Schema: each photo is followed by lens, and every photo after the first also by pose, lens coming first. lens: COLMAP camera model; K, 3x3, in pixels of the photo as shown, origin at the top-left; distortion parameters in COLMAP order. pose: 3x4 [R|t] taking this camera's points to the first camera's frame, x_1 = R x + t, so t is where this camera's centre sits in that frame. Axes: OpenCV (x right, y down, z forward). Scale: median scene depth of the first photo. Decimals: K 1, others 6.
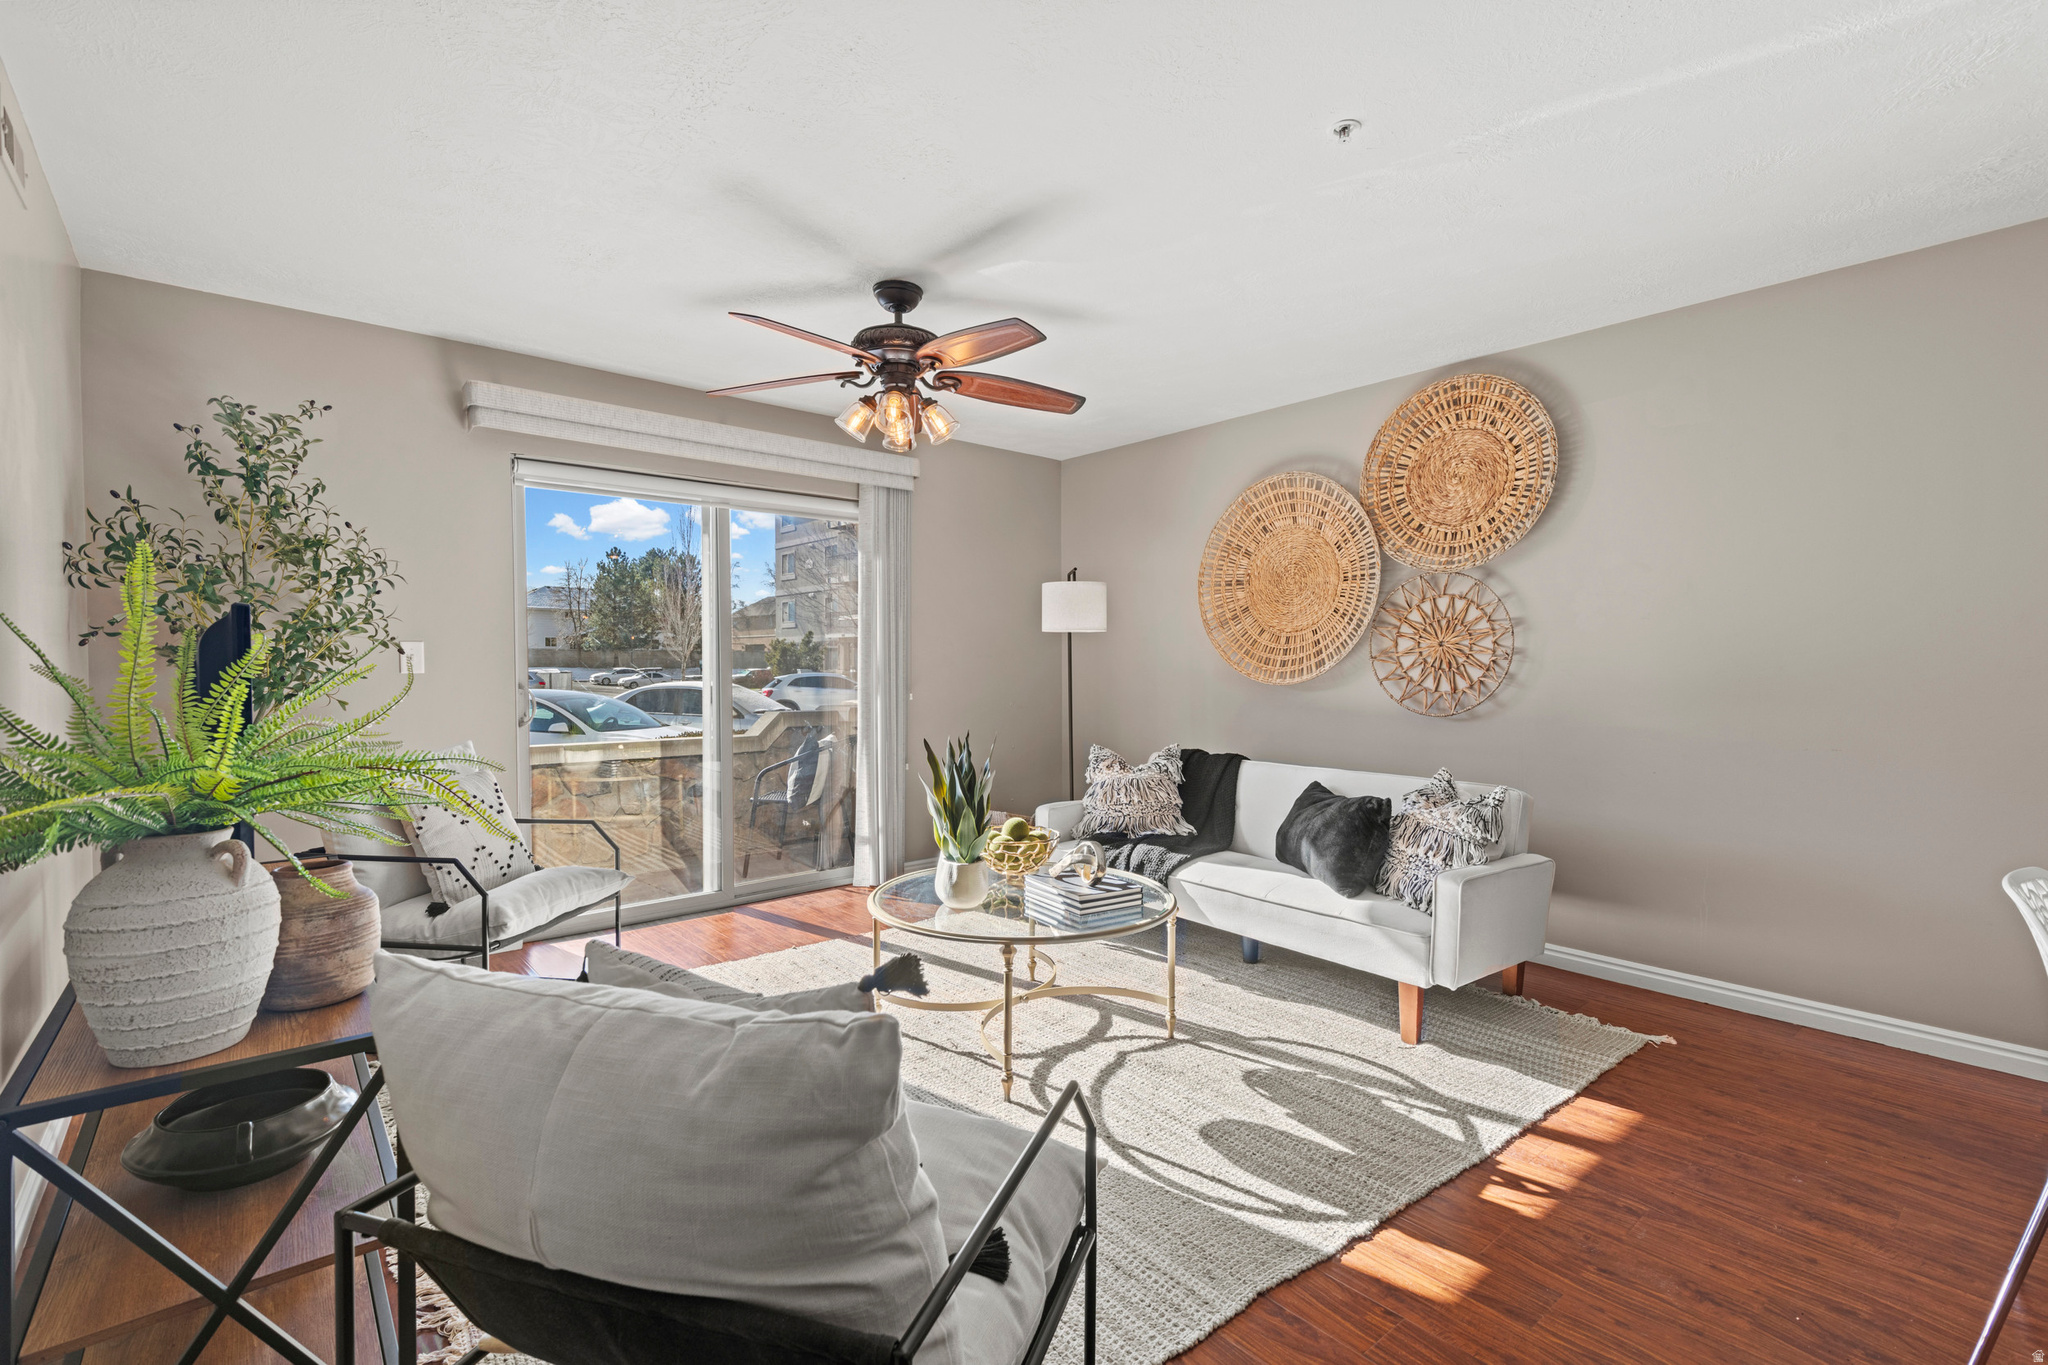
lens RADIAL K [[930.8, 0, 1027.1], [0, 930.8, 685.1], [0, 0, 1]] dist [0.032630, -0.014462]
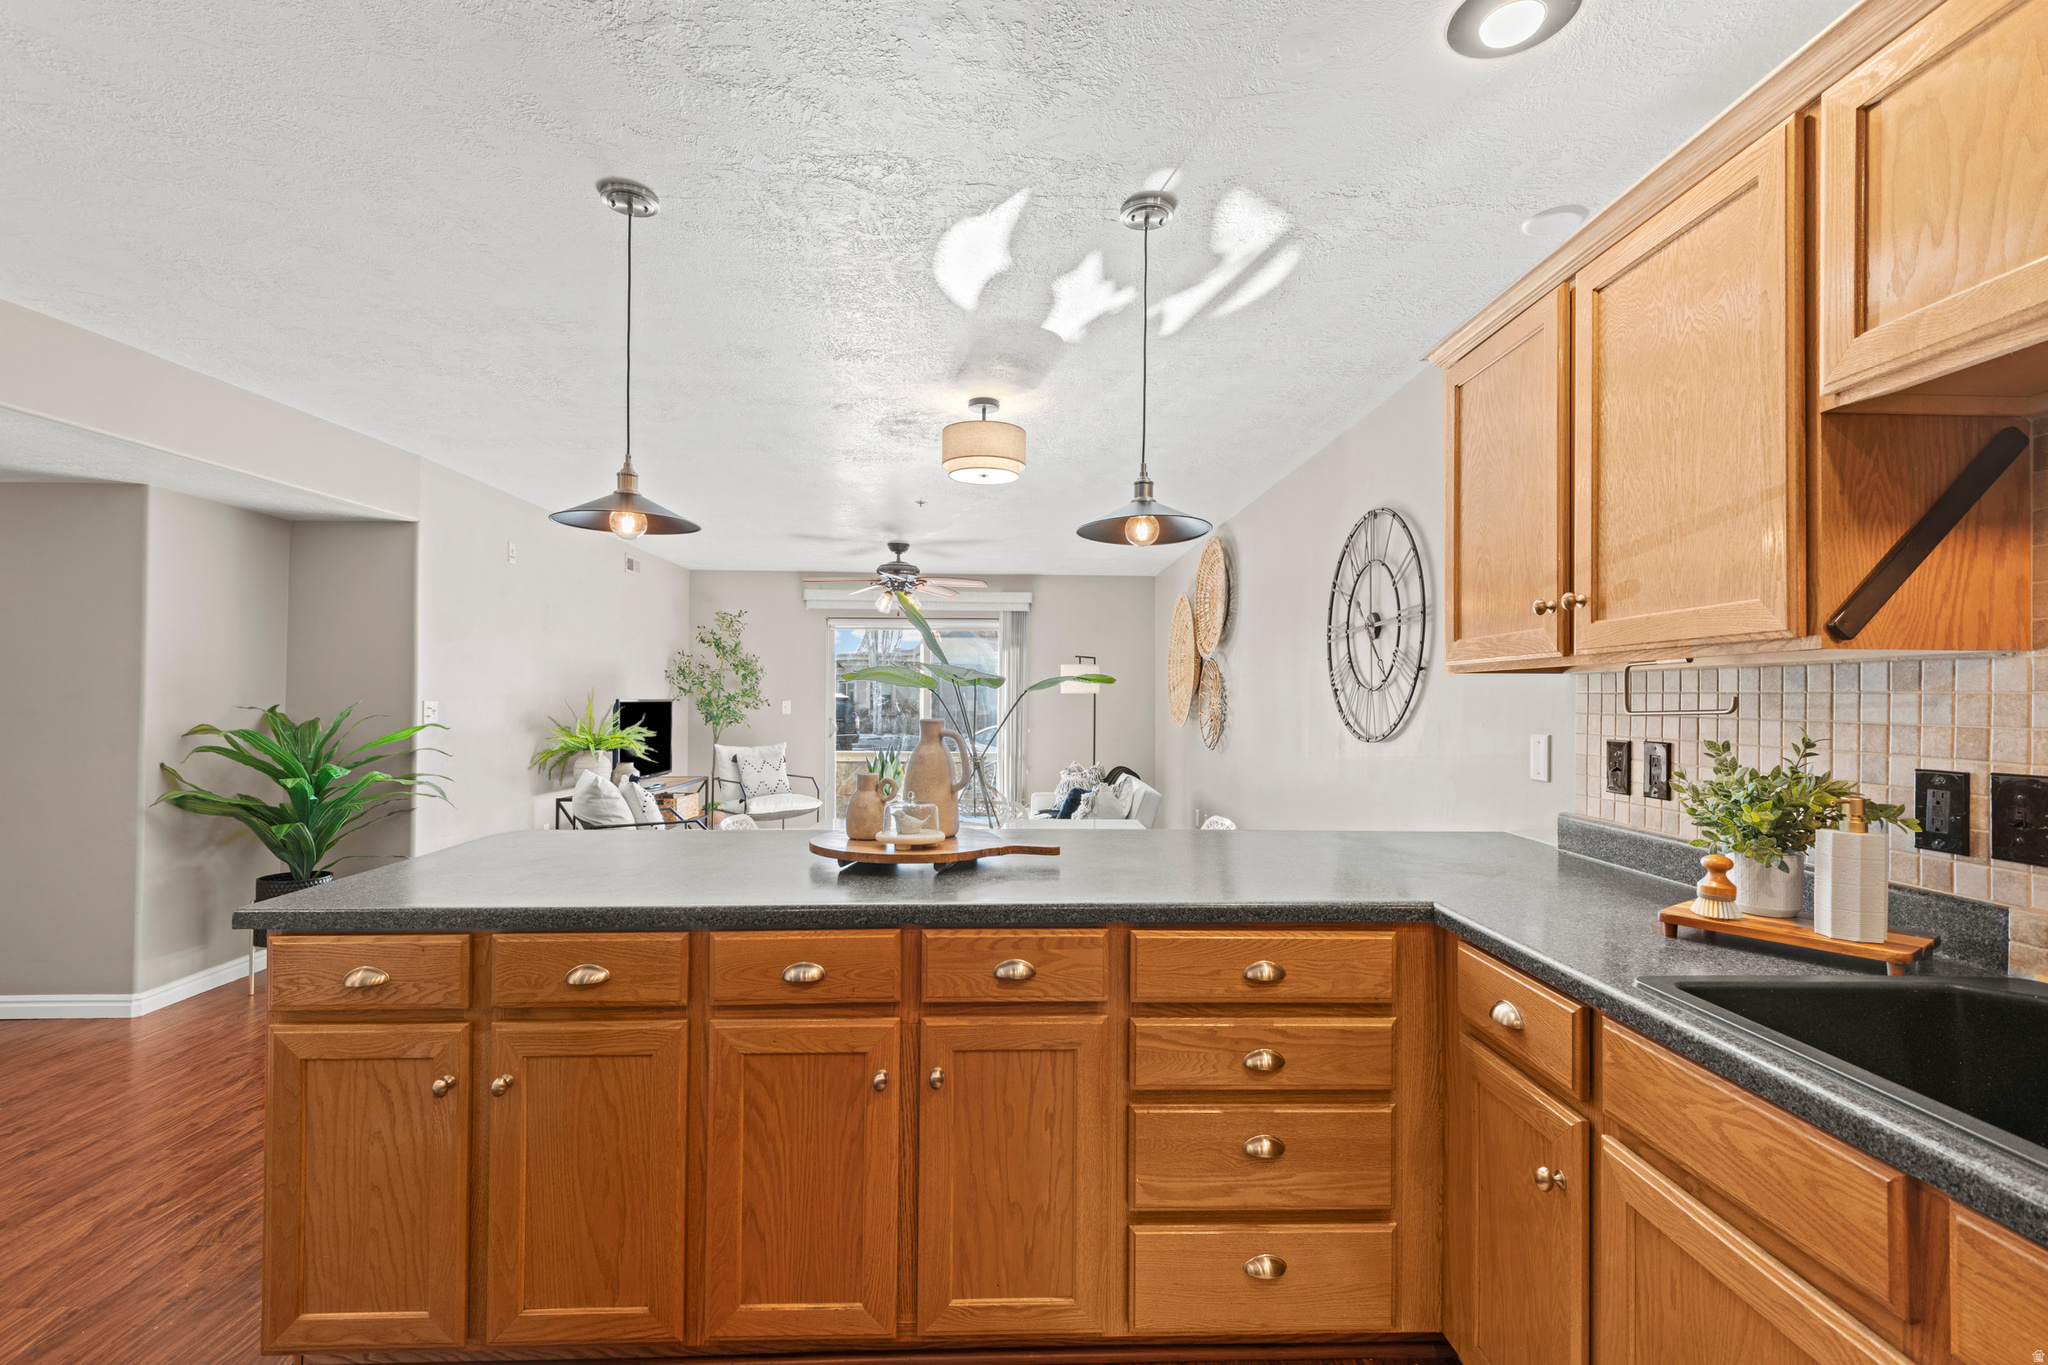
lens RADIAL K [[930.8, 0, 1019.2], [0, 930.8, 695.4], [0, 0, 1]] dist [0.032630, -0.014462]
pose [[0.775157, 0.000933, -0.631768, 1.256134], [-0.021220, 0.999473, -0.024560, -0.016345], [0.631412, 0.032444, 0.774769, -0.434994]]
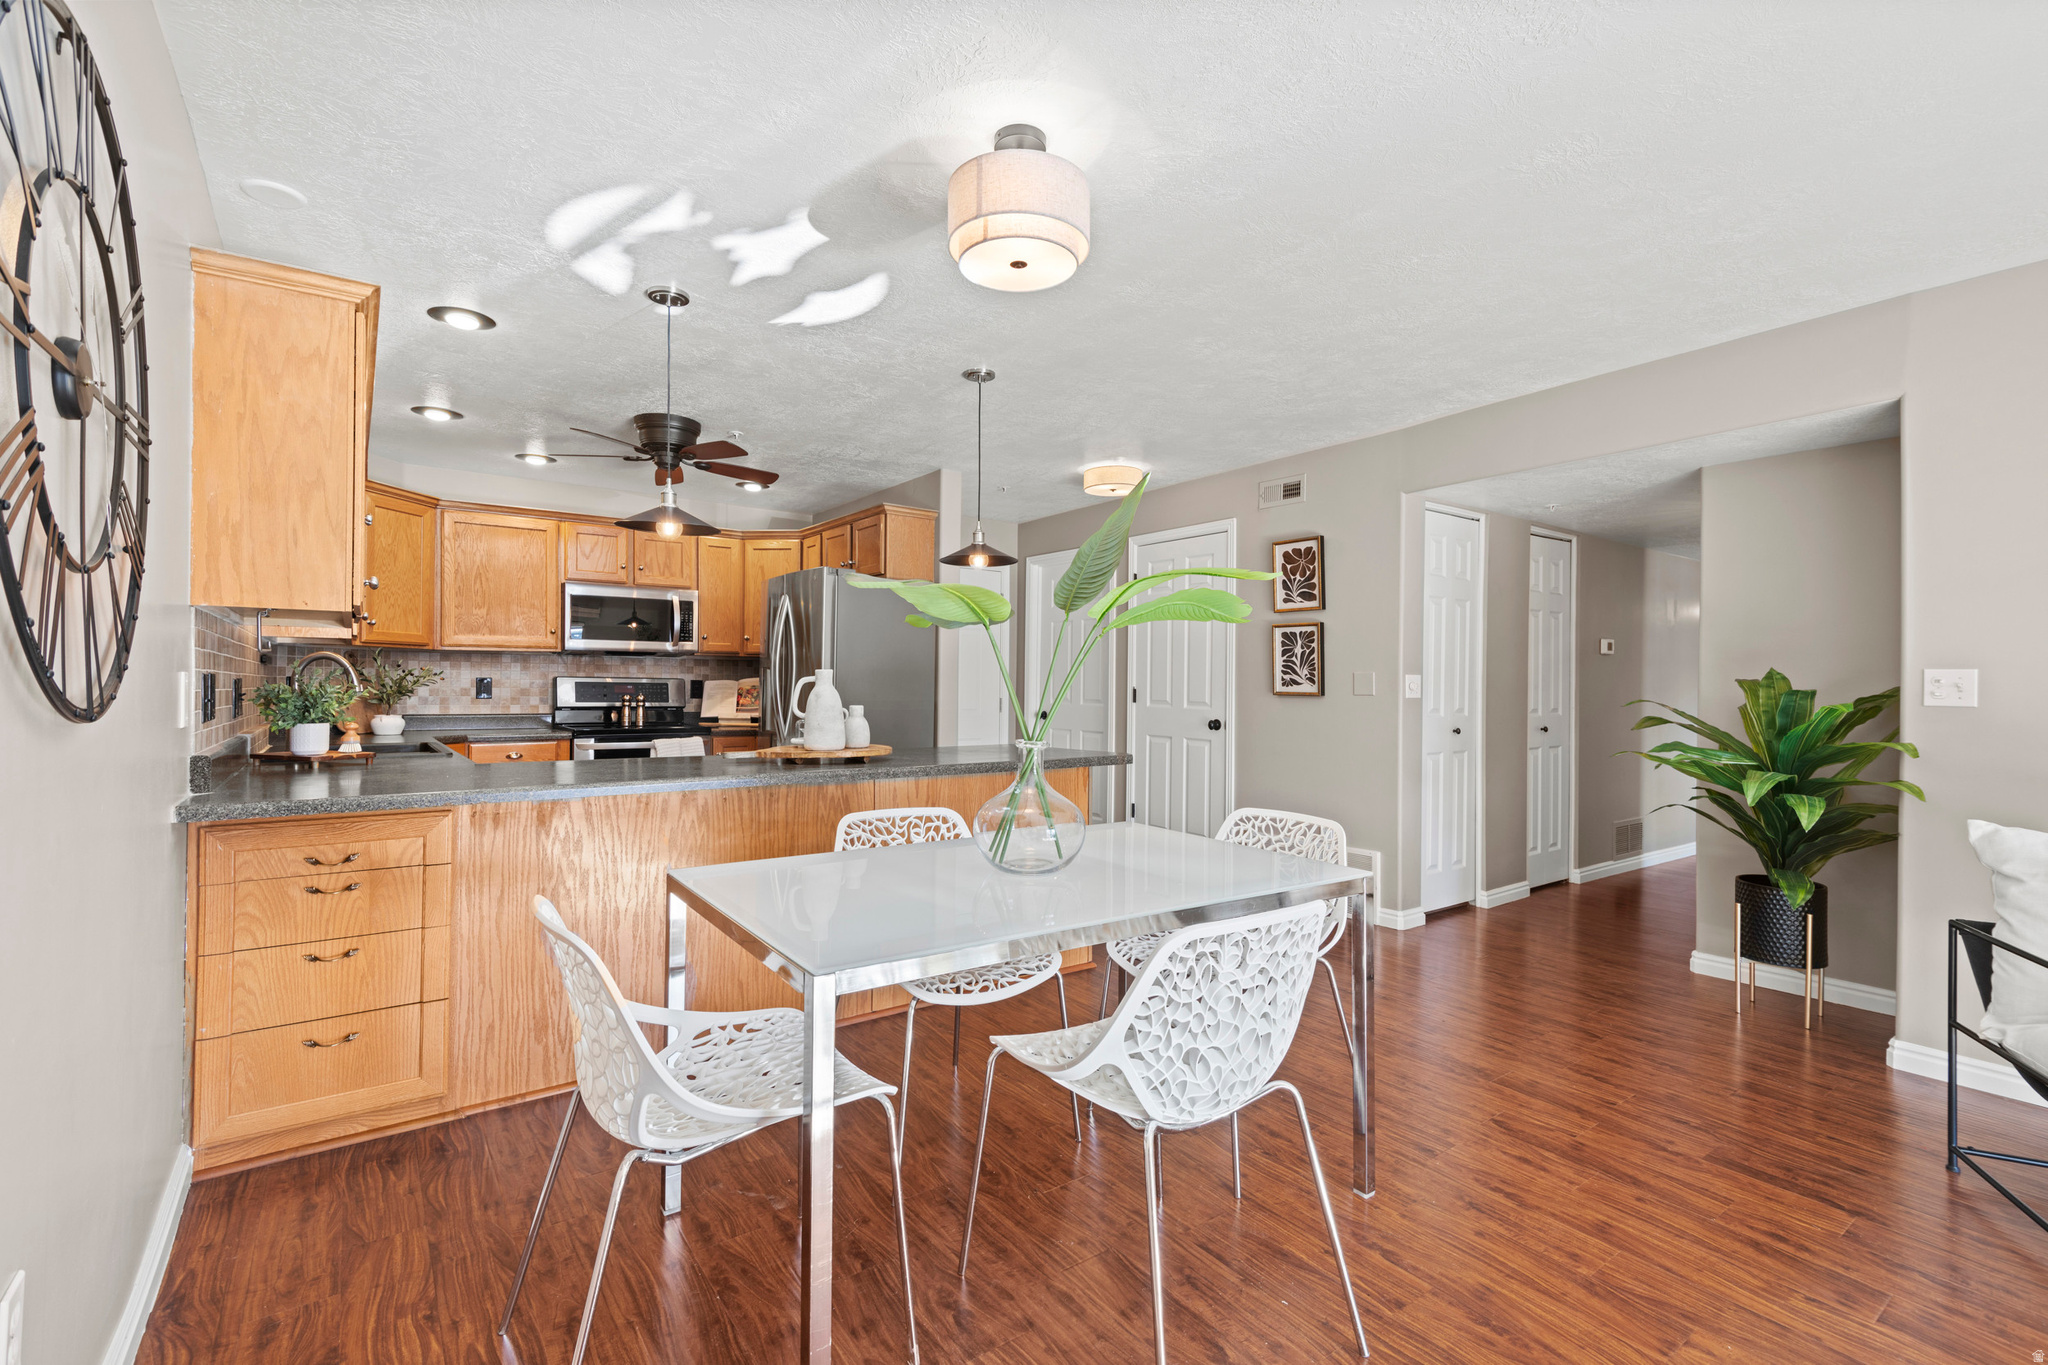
lens RADIAL K [[930.8, 0, 1032.7], [0, 930.8, 673.1], [0, 0, 1]] dist [0.032630, -0.014462]
pose [[-0.996203, -0.009891, 0.086502, 0.546481], [-0.009183, 0.999921, 0.008585, -0.019288], [-0.086580, 0.007758, -0.996215, 0.896201]]
